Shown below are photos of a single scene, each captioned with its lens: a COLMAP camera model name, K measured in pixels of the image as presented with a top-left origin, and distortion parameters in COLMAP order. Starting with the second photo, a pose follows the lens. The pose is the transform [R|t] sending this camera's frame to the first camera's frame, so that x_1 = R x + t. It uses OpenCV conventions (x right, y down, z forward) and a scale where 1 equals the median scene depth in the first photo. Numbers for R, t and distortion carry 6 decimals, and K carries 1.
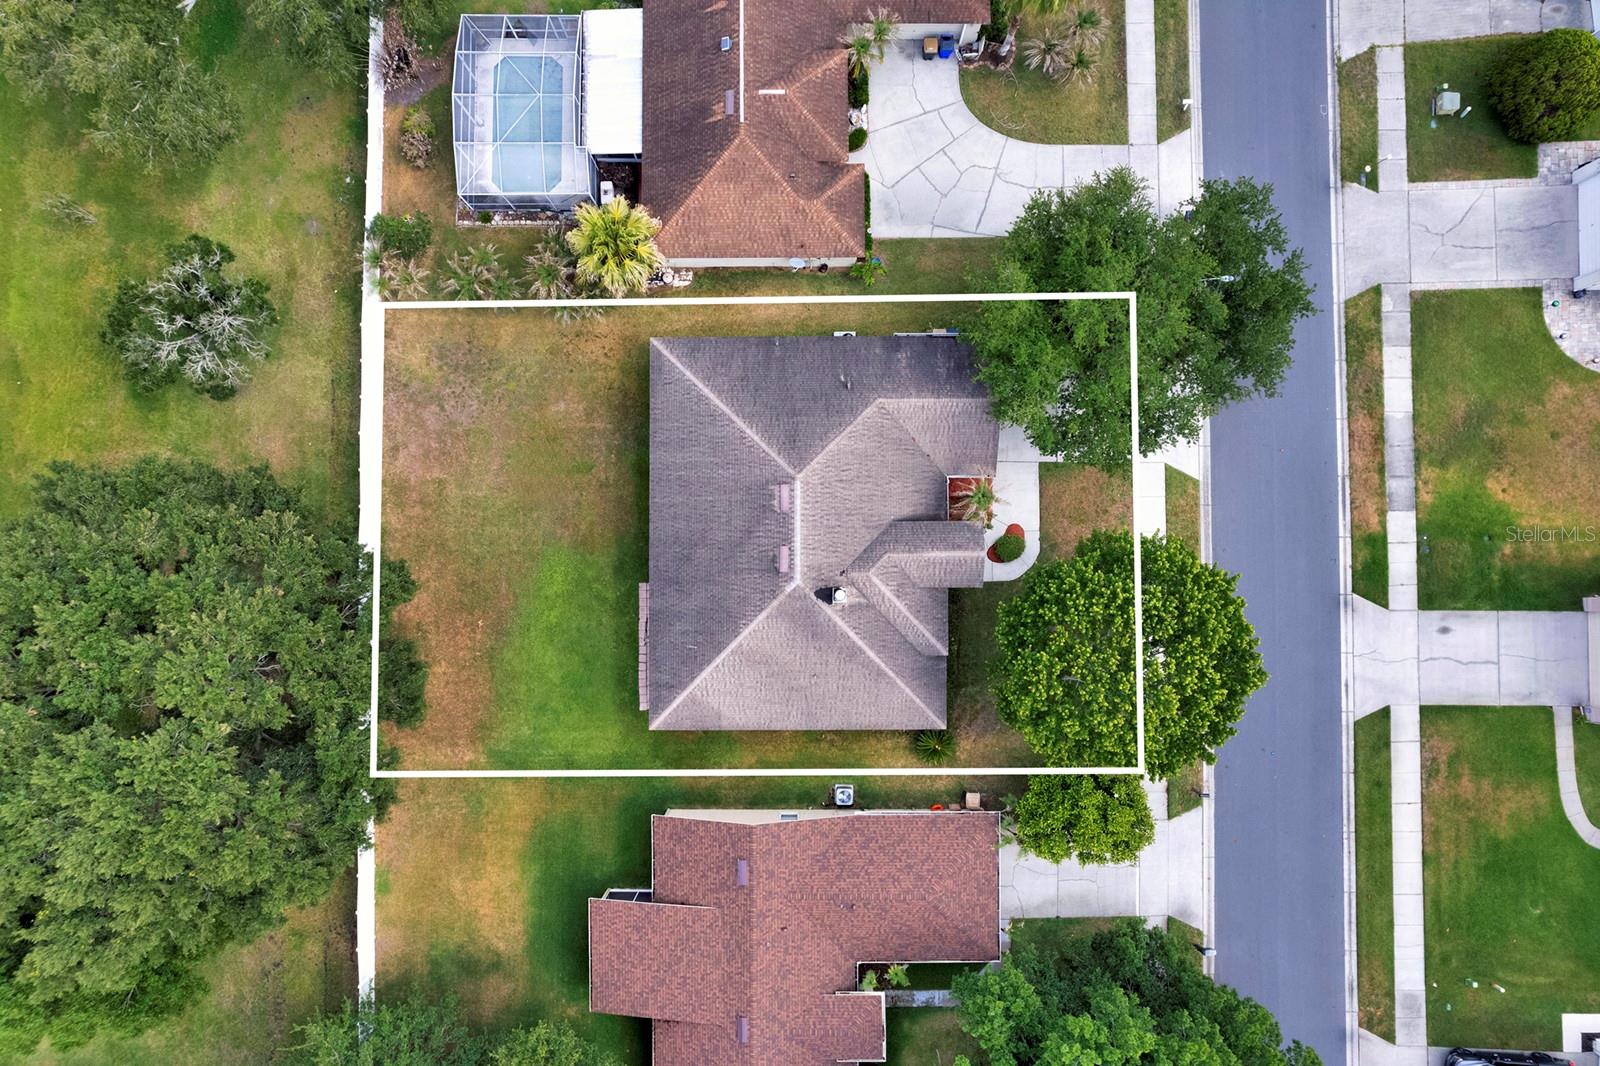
lens RADIAL K [[1061.2, 0, 800.3], [0, 1061.2, 558.9], [0, 0, 1]] dist [-0.083172, 0.075763]
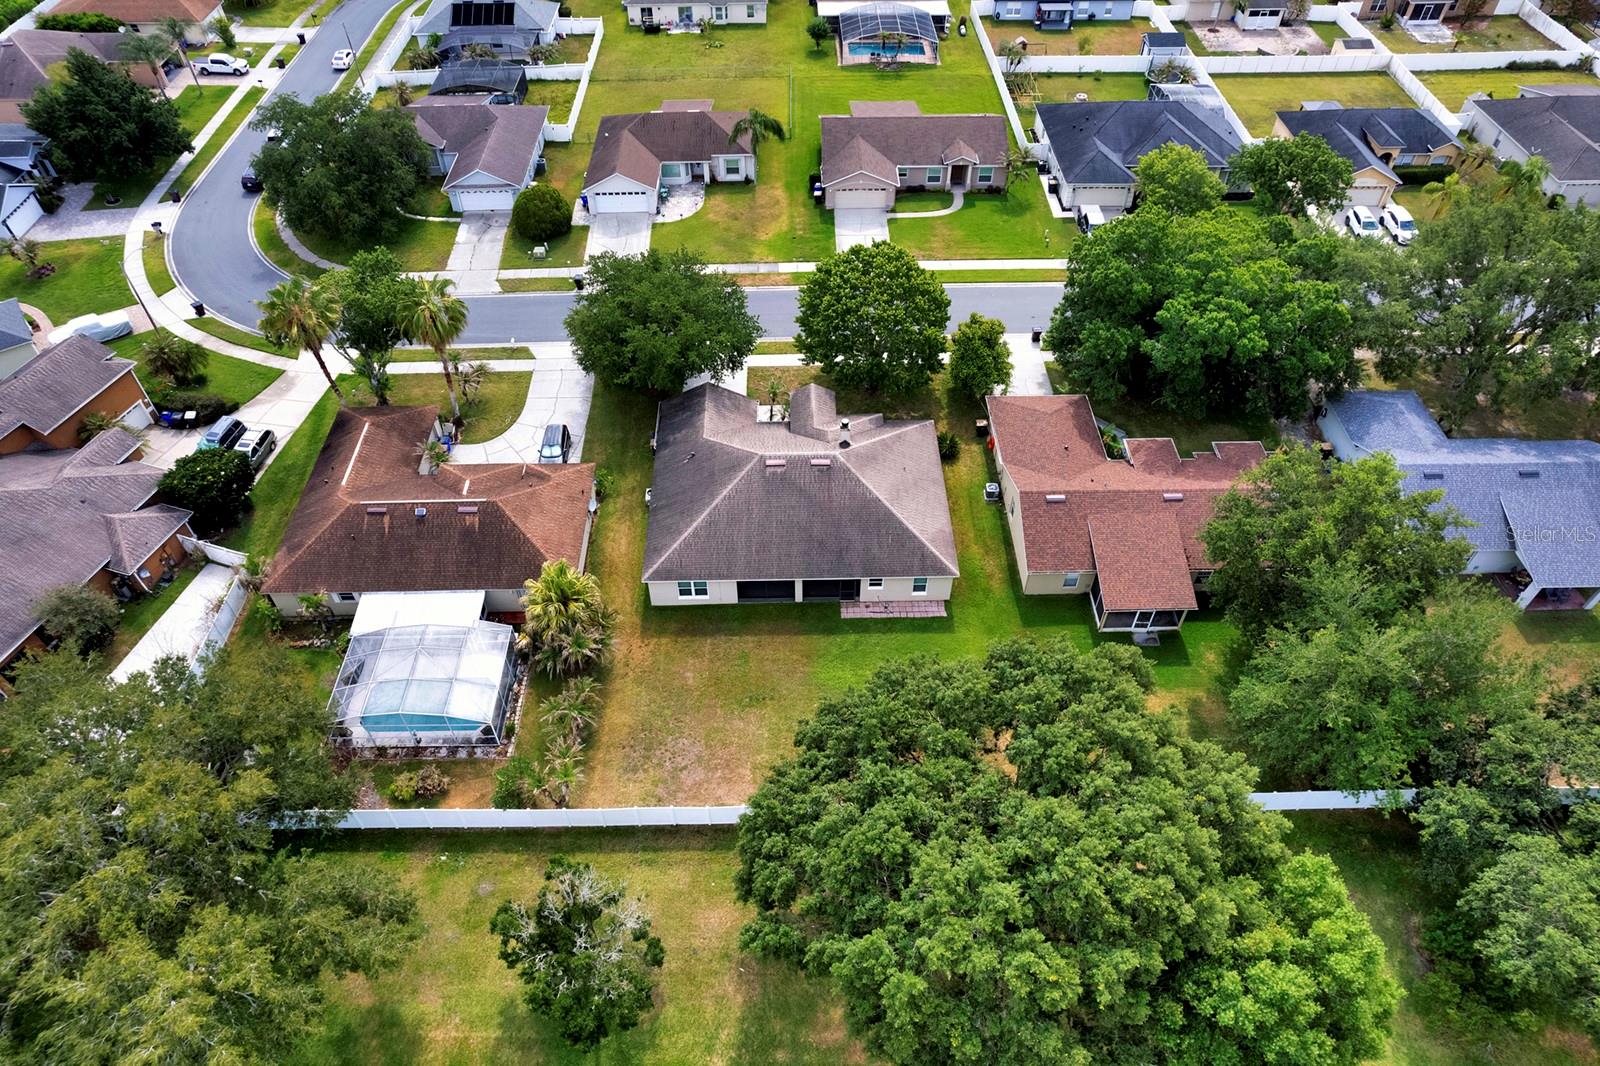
lens RADIAL K [[1061.2, 0, 800.3], [0, 1061.2, 558.9], [0, 0, 1]] dist [-0.083172, 0.075763]
pose [[-0.019935, -0.721086, 0.692559, -0.955369], [0.999543, 0.001380, 0.030208, -0.061168], [-0.022738, 0.692844, 0.720729, 0.090934]]
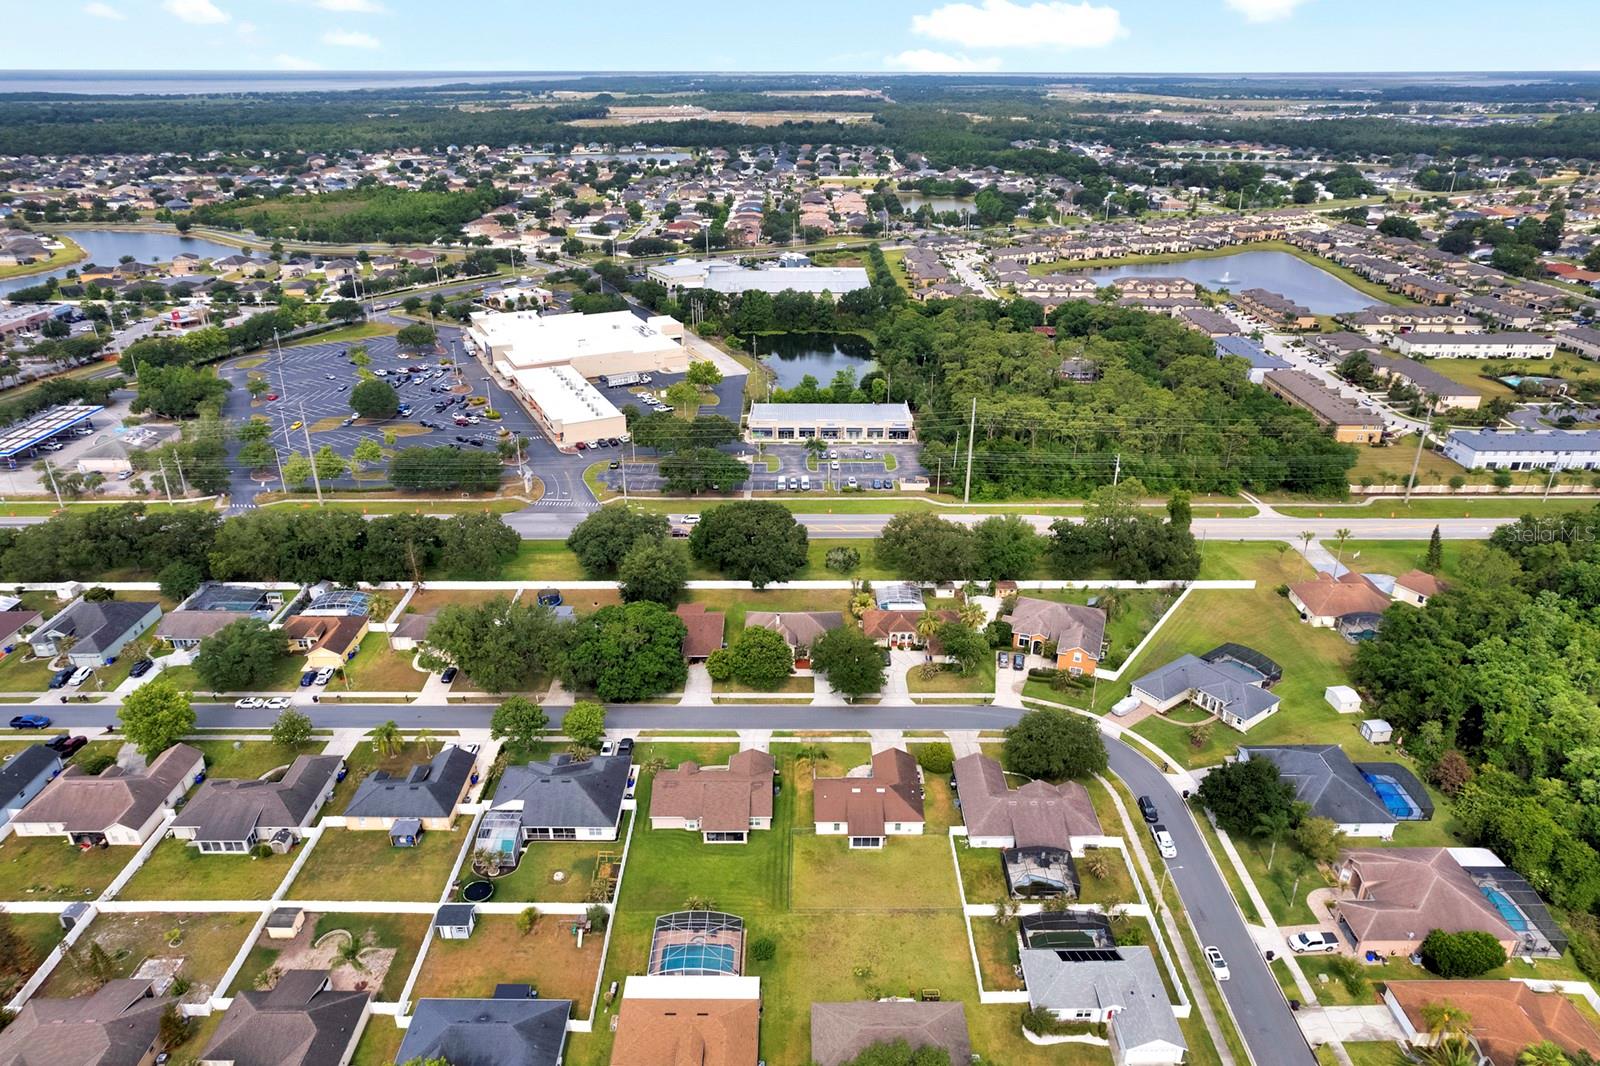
lens RADIAL K [[1061.2, 0, 800.3], [0, 1061.2, 558.9], [0, 0, 1]] dist [-0.083172, 0.075763]
pose [[-0.000702, 0.432335, -0.901713, 3.258392], [-0.999583, 0.025715, 0.013108, -0.101778], [0.028854, 0.901346, 0.432137, -0.898762]]
